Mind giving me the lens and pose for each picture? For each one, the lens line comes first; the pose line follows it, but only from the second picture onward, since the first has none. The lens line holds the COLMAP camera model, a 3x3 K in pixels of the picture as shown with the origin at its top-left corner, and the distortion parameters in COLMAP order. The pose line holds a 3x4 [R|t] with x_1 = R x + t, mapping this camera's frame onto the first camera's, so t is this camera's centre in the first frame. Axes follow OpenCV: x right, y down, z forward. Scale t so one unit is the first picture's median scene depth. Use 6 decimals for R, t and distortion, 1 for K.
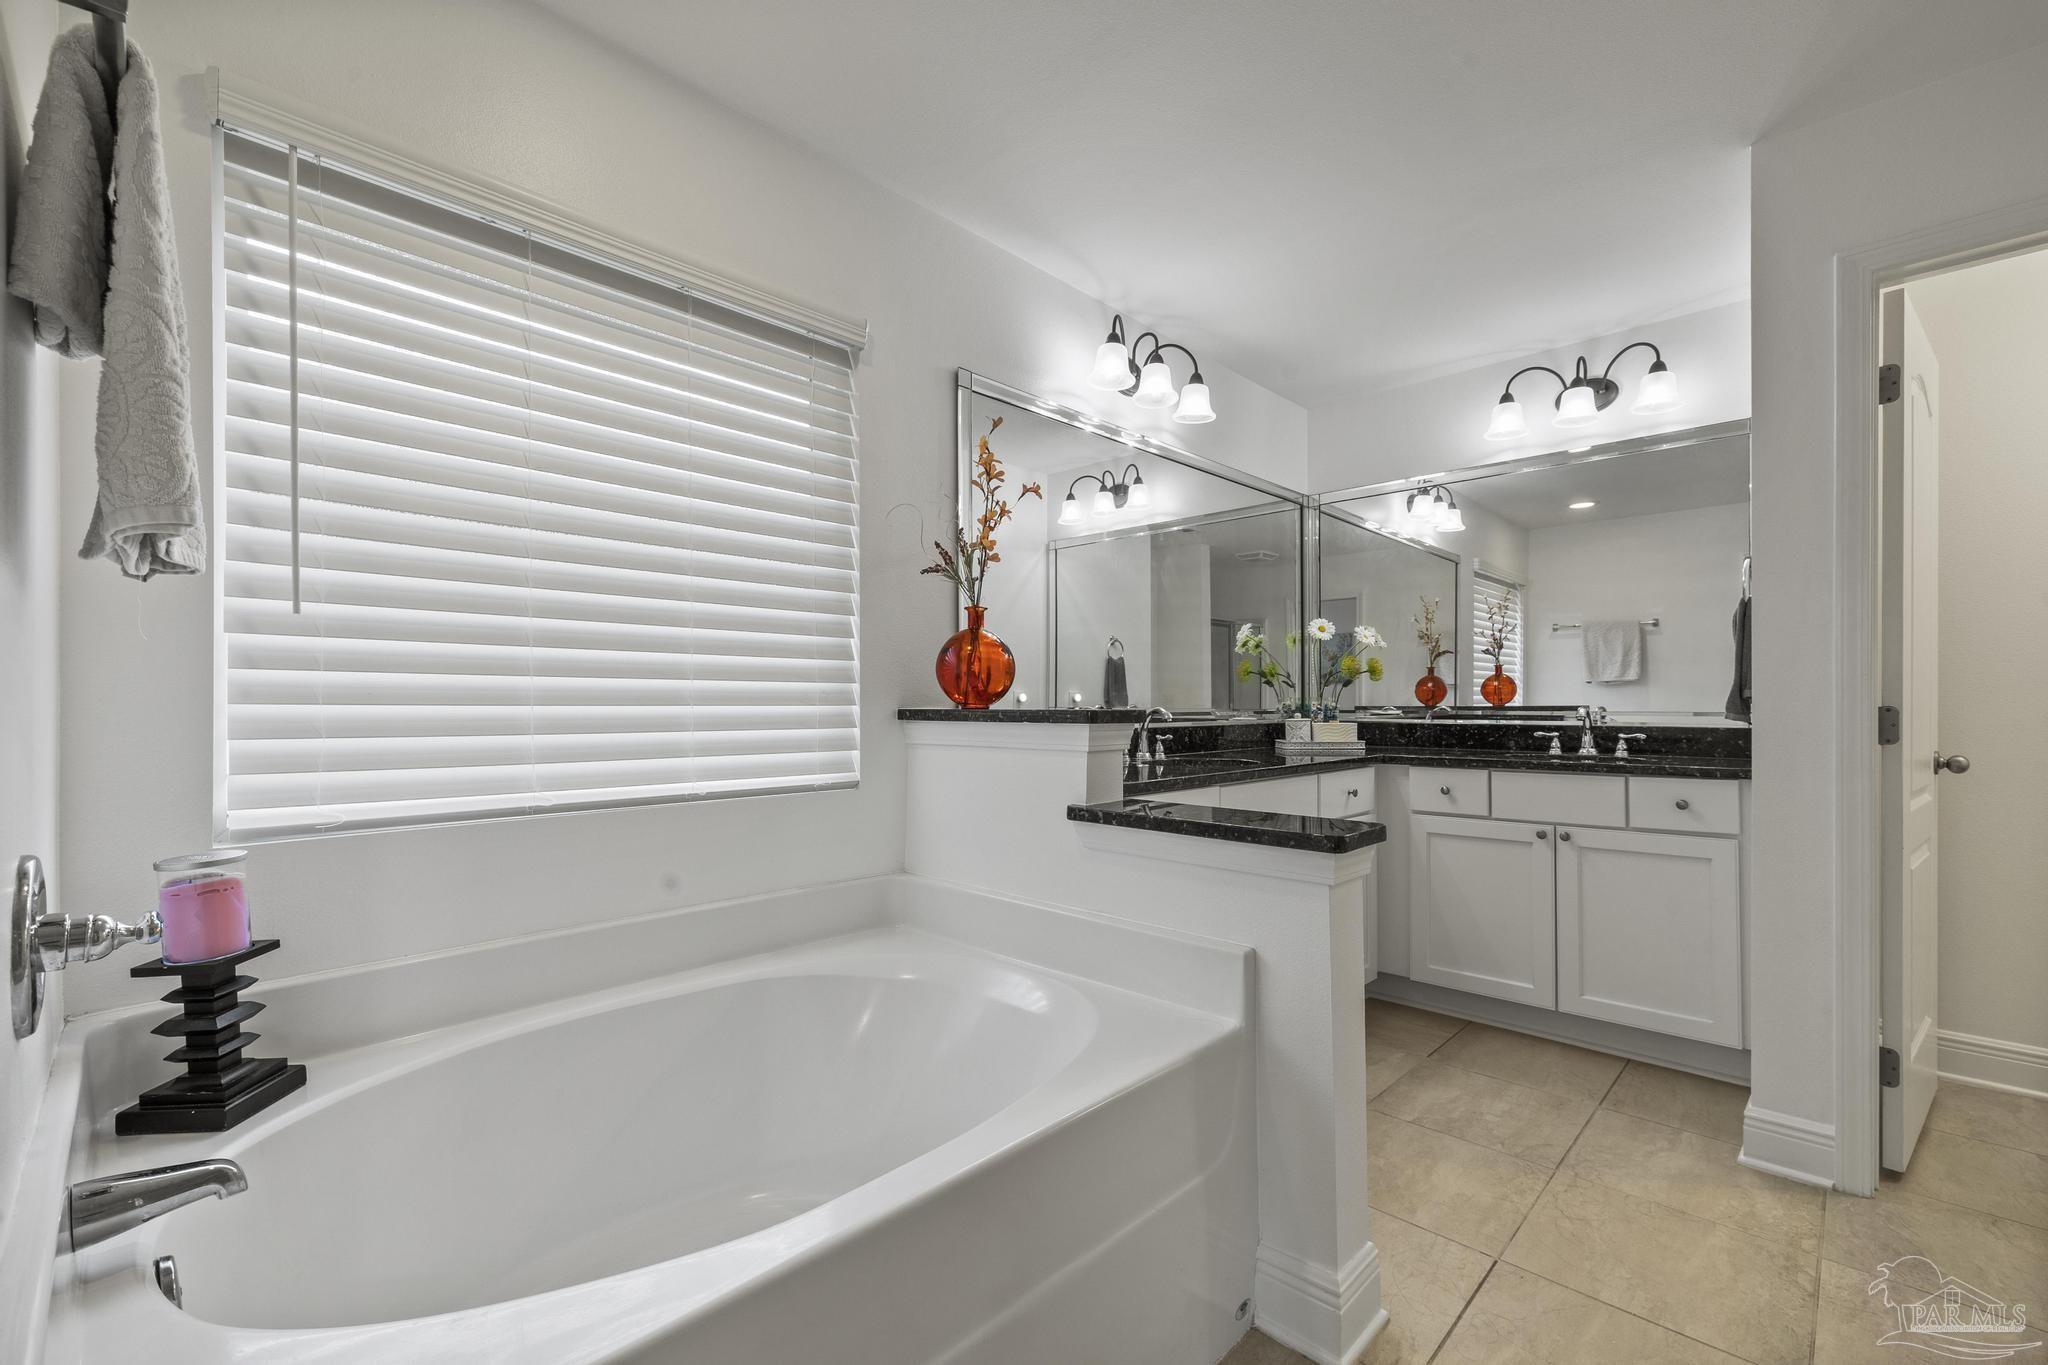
lens RADIAL K [[888.5, 0, 1017.4], [0, 888.5, 705.3], [0, 0, 1]] dist [0.003057, -0.000047]
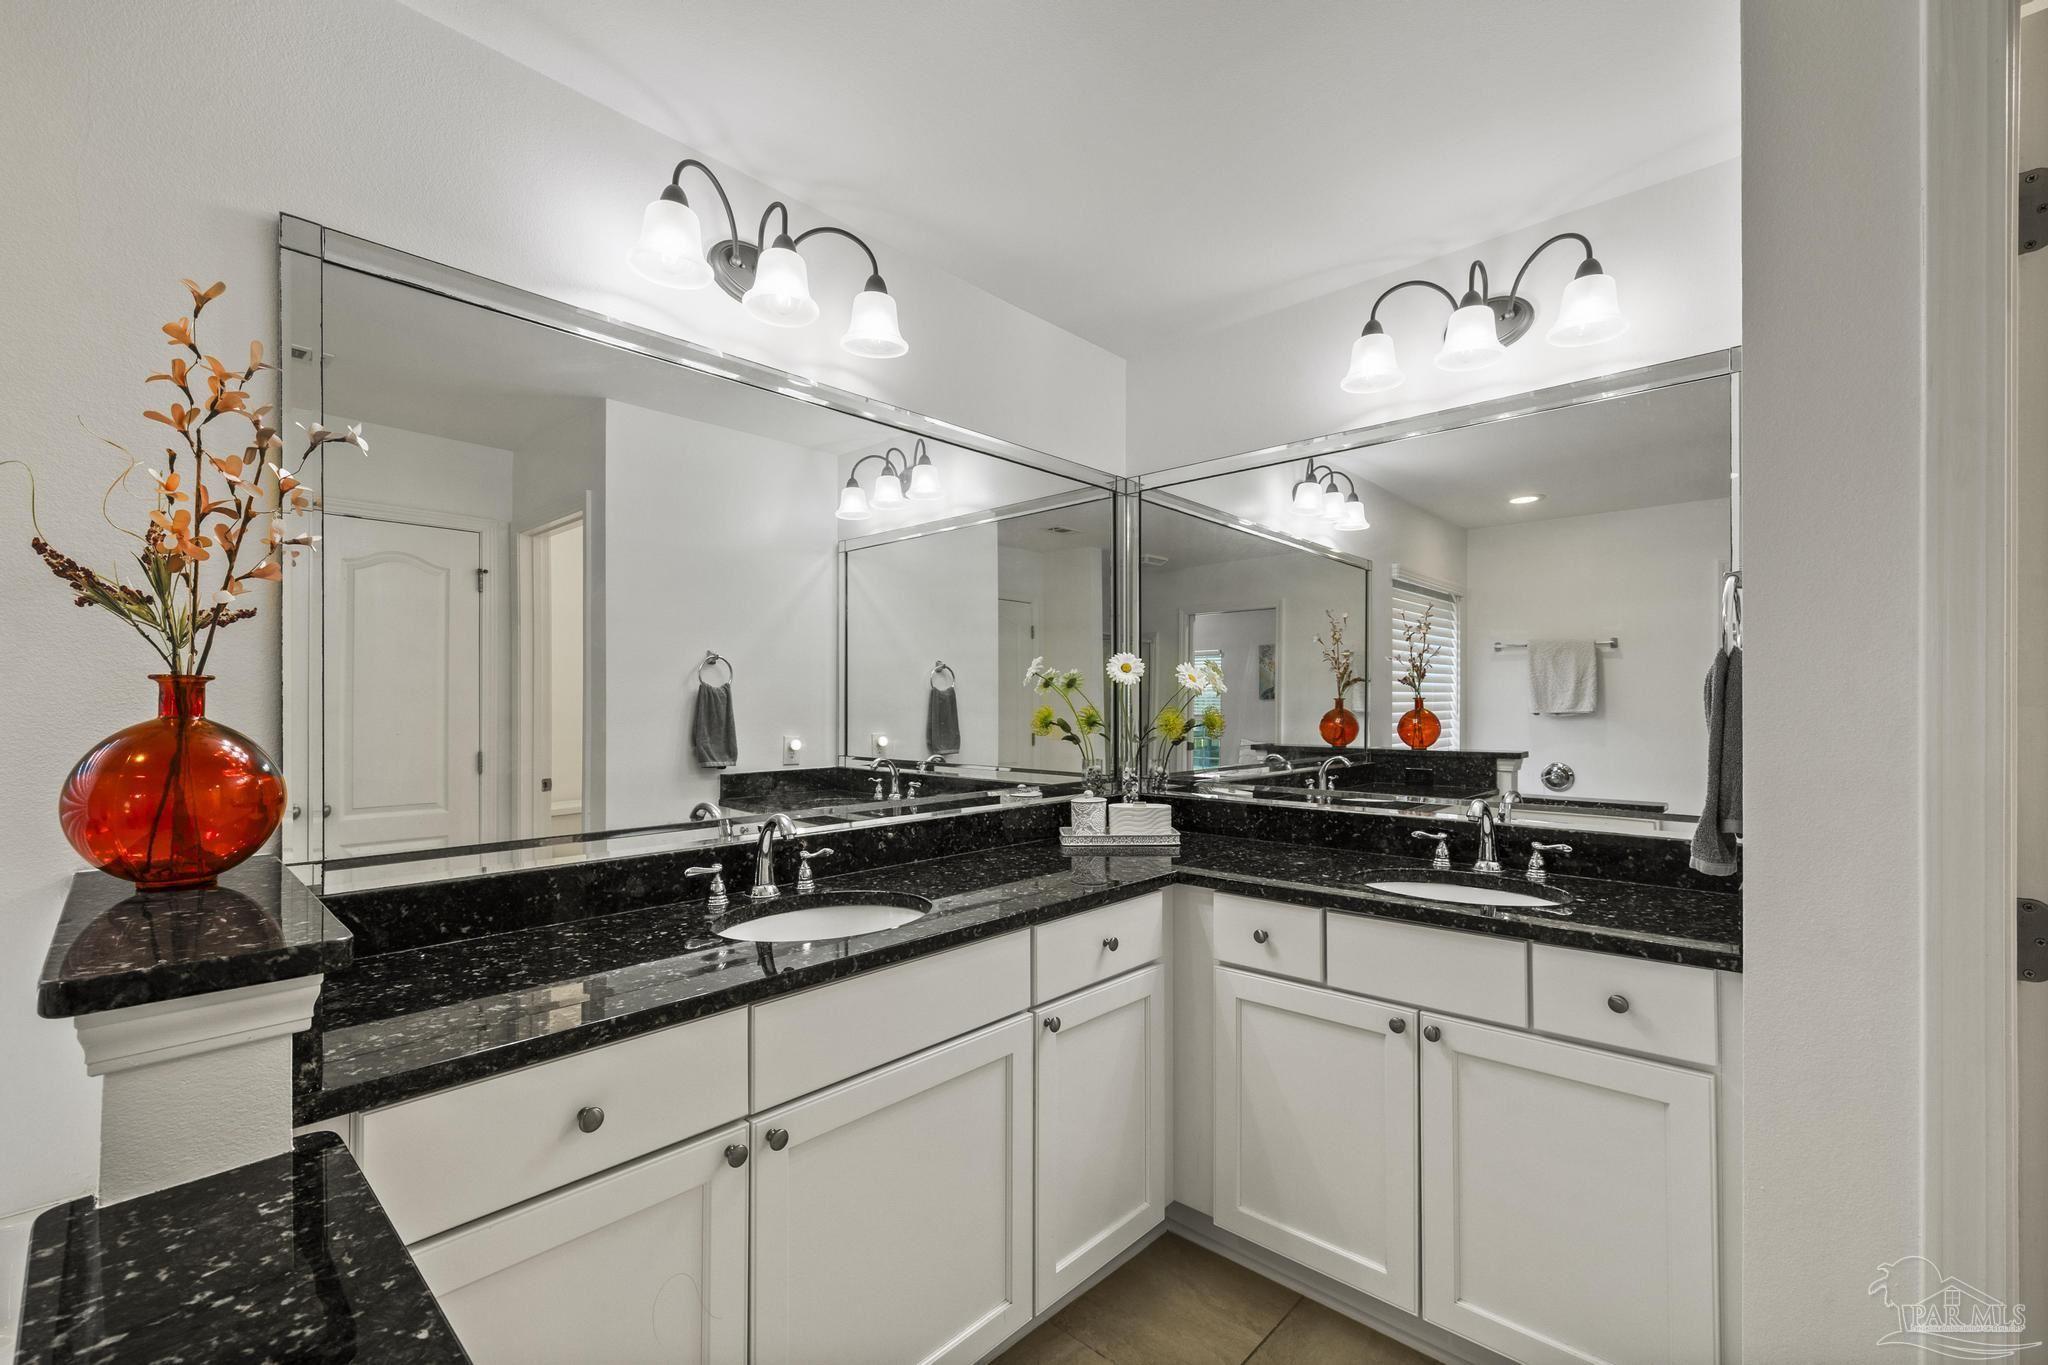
lens RADIAL K [[883.8, 0, 1026.2], [0, 883.8, 704.9], [0, 0, 1]] dist [0.002354, -0.000008]
pose [[0.999760, -0.000111, 0.021915, 0.258909], [0.000114, 1.000000, -0.000146, -0.059277], [-0.021915, 0.000148, 0.999760, 0.321884]]
